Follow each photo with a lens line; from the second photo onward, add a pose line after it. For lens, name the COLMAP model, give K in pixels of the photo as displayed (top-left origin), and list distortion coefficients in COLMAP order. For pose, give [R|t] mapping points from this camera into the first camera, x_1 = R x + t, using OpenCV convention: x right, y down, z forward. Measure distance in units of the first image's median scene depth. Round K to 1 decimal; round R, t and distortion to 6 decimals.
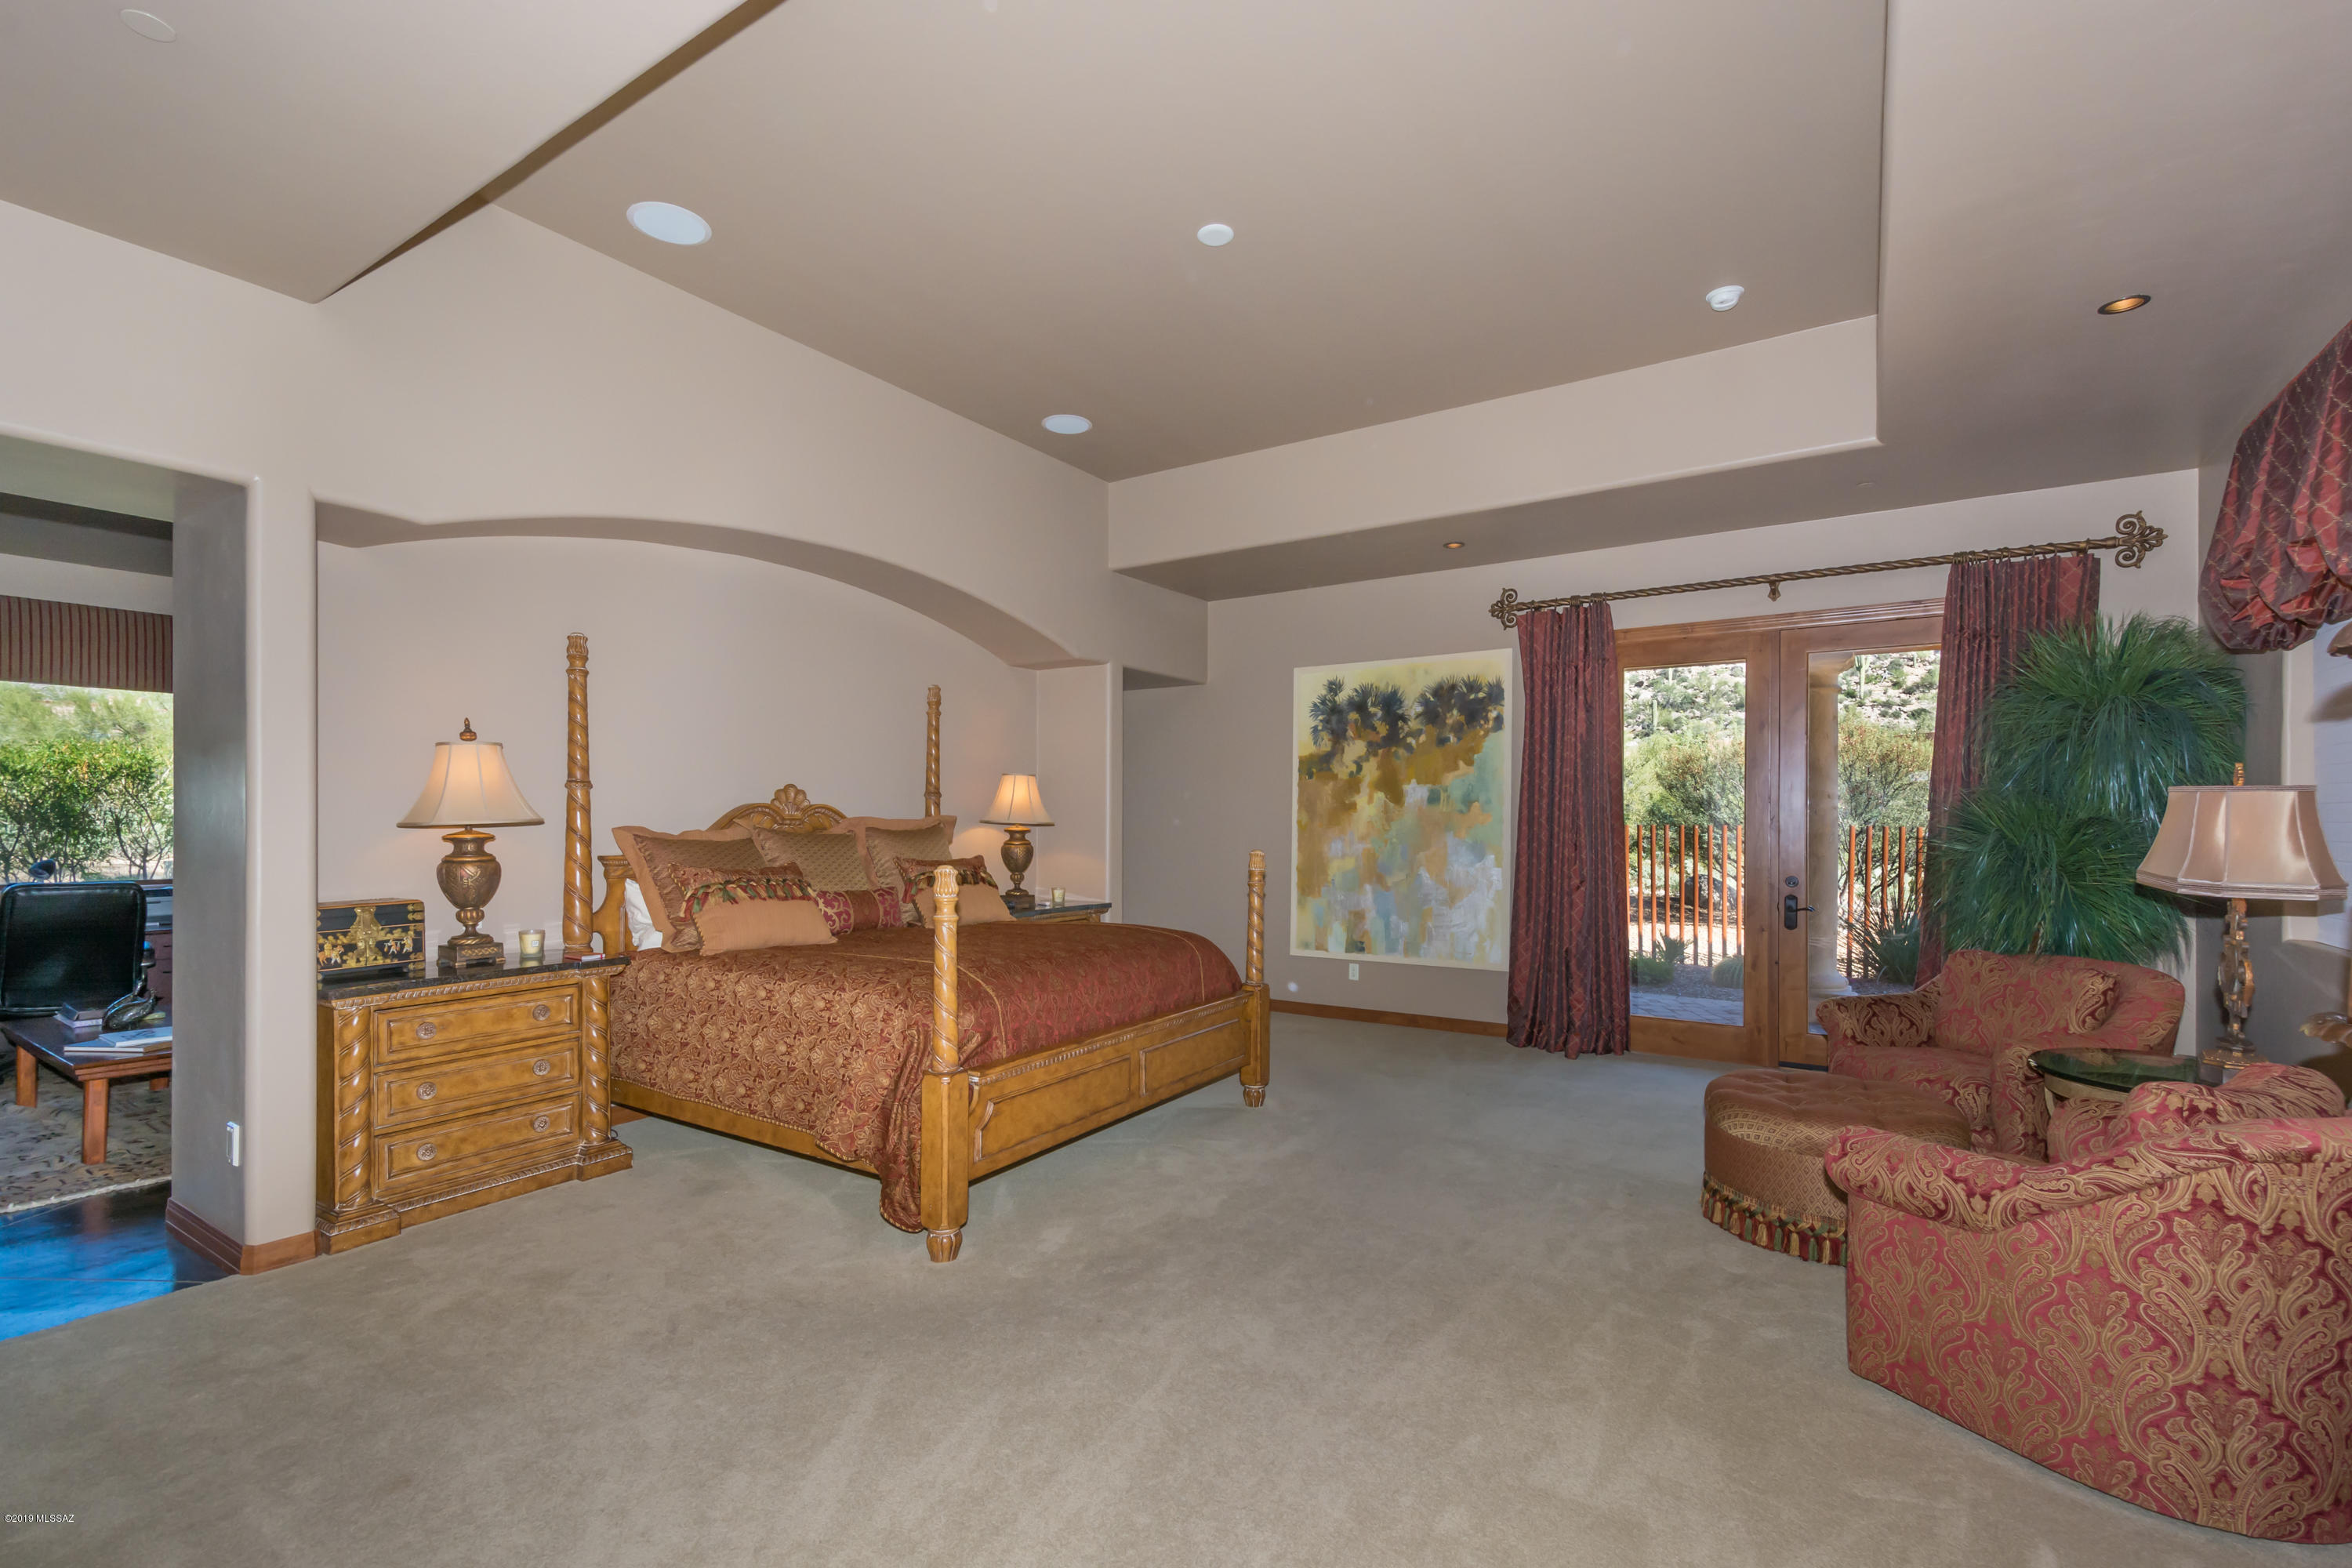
lens RADIAL K [[1052.8, 0, 1181.0], [0, 1052.8, 833.8], [0, 0, 1]] dist [0.000288, 0.000019]
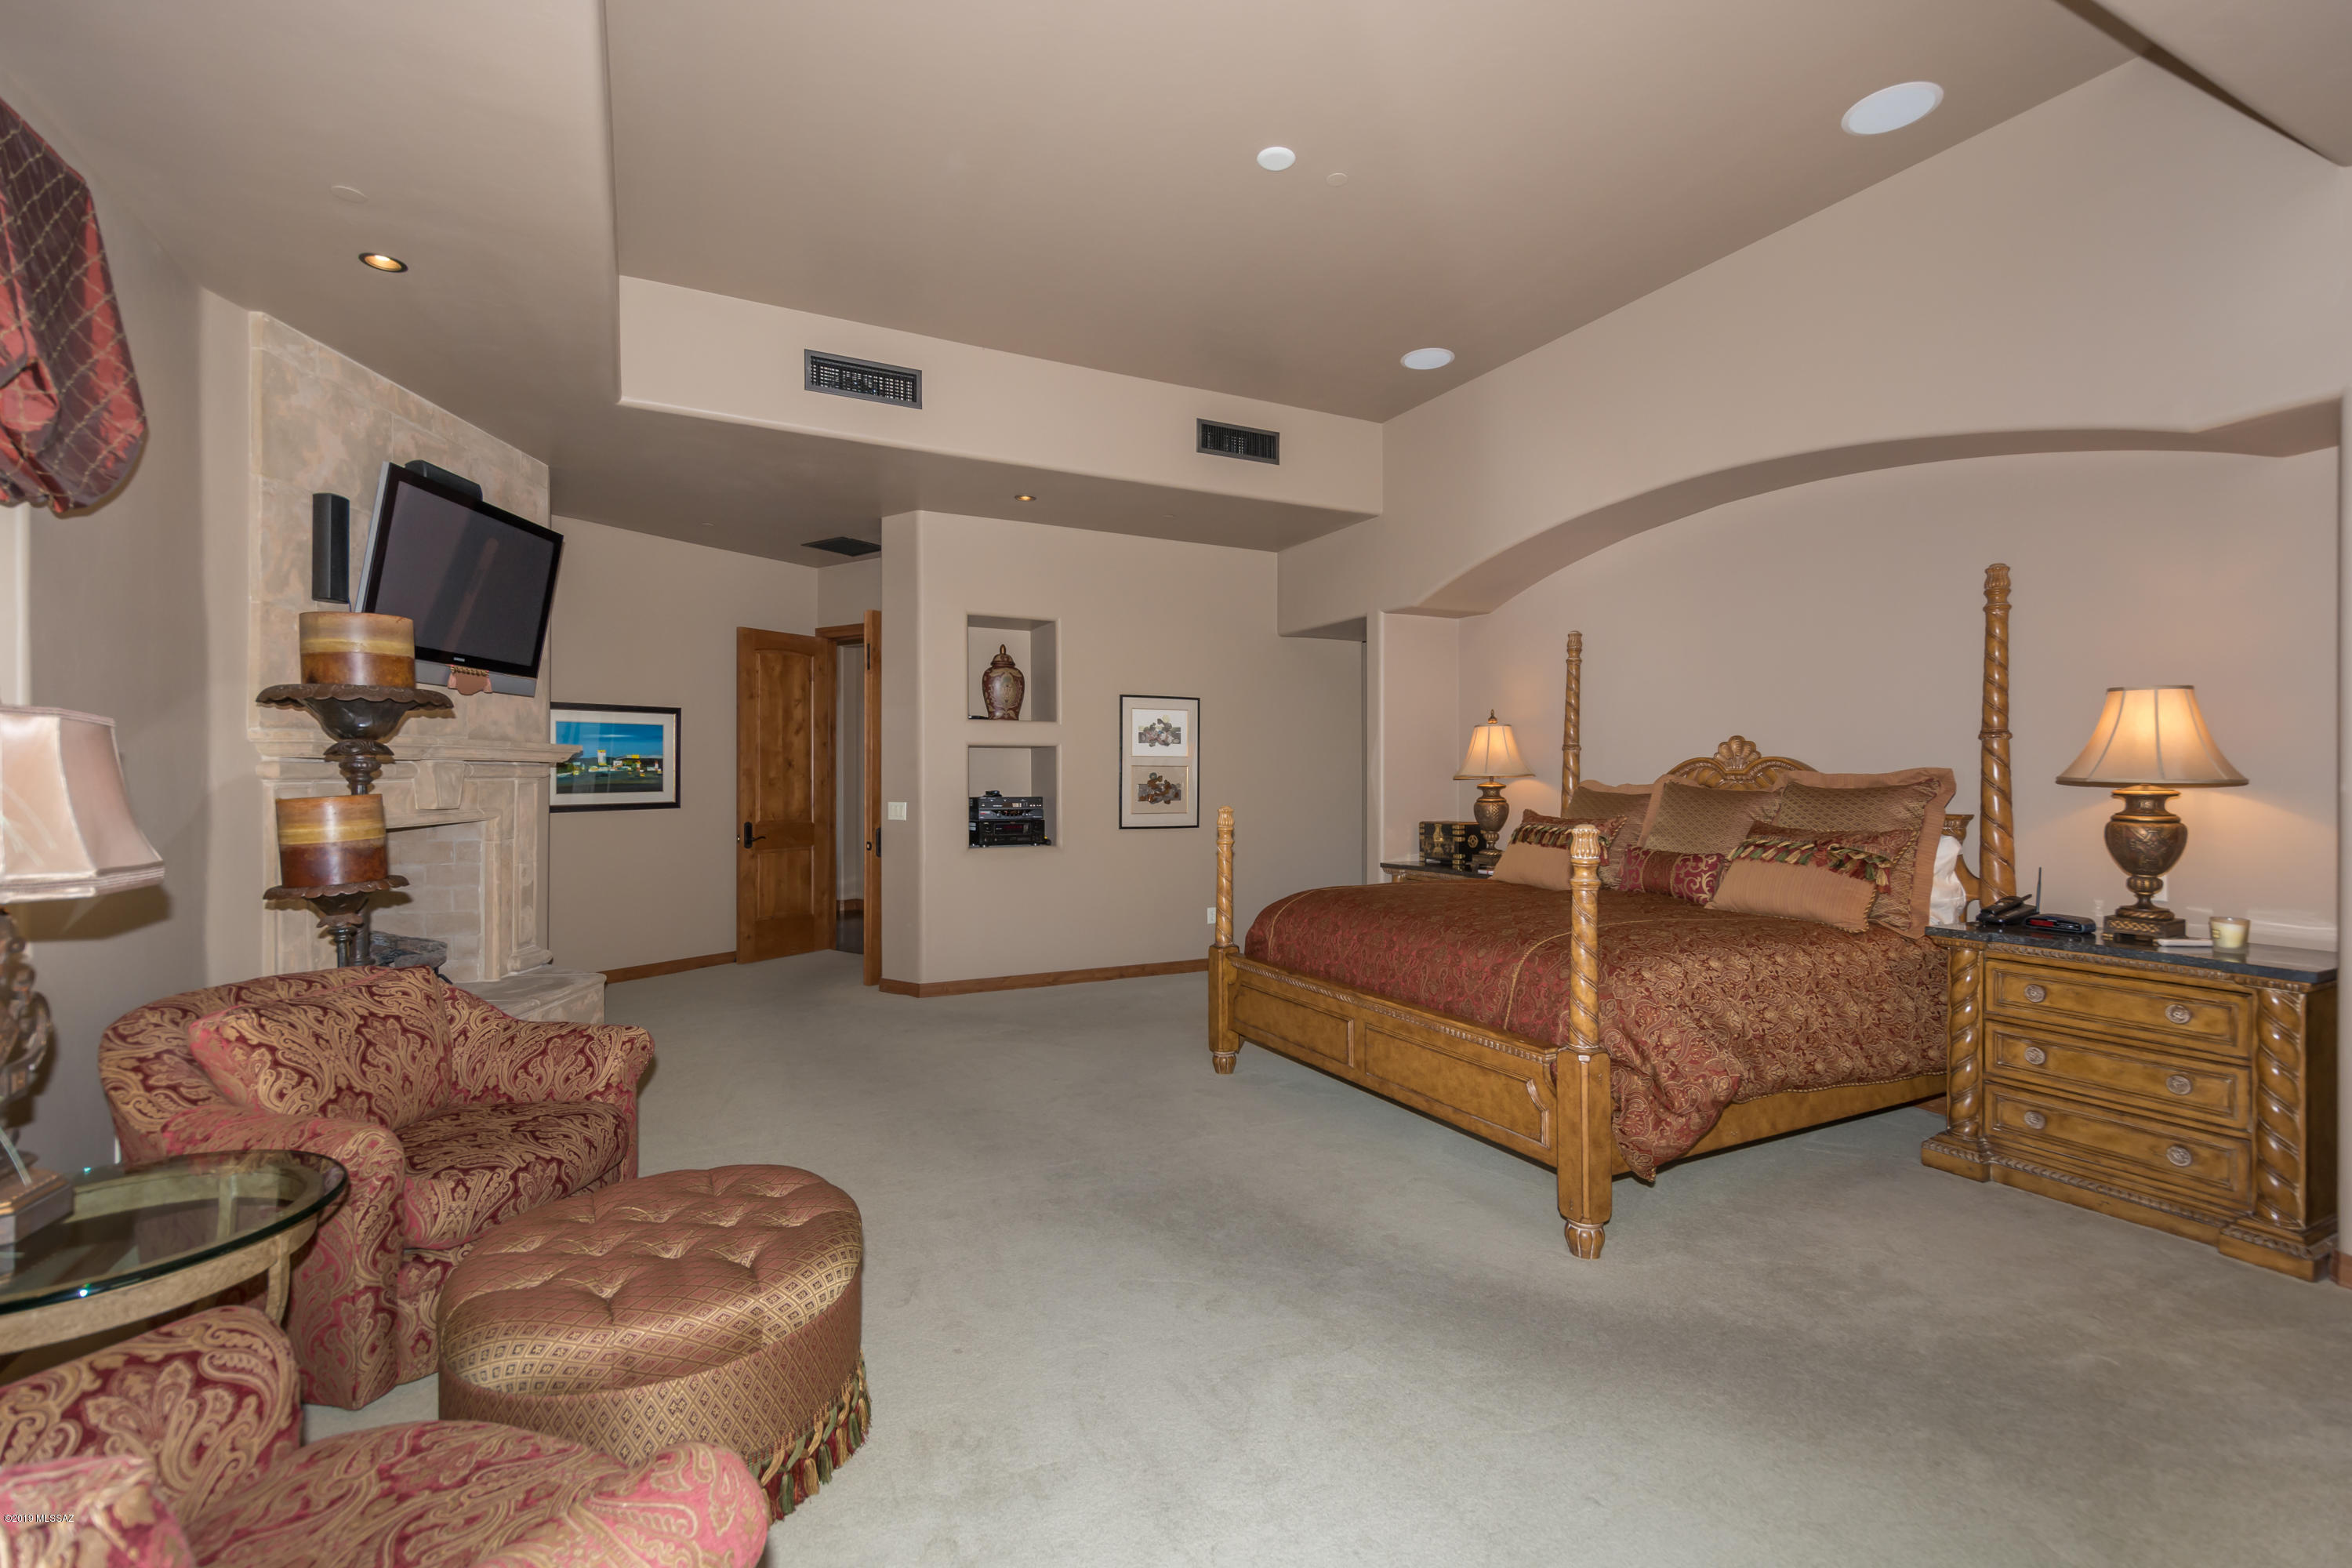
lens RADIAL K [[1032.5, 0, 1172.7], [0, 1032.5, 766.5], [0, 0, 1]] dist [-0.000543, -0.000025]
pose [[-0.489157, -0.006619, -0.872171, 0.664495], [-0.011447, 0.999934, -0.001168, -0.013676], [0.872121, 0.009412, -0.489200, 1.022636]]
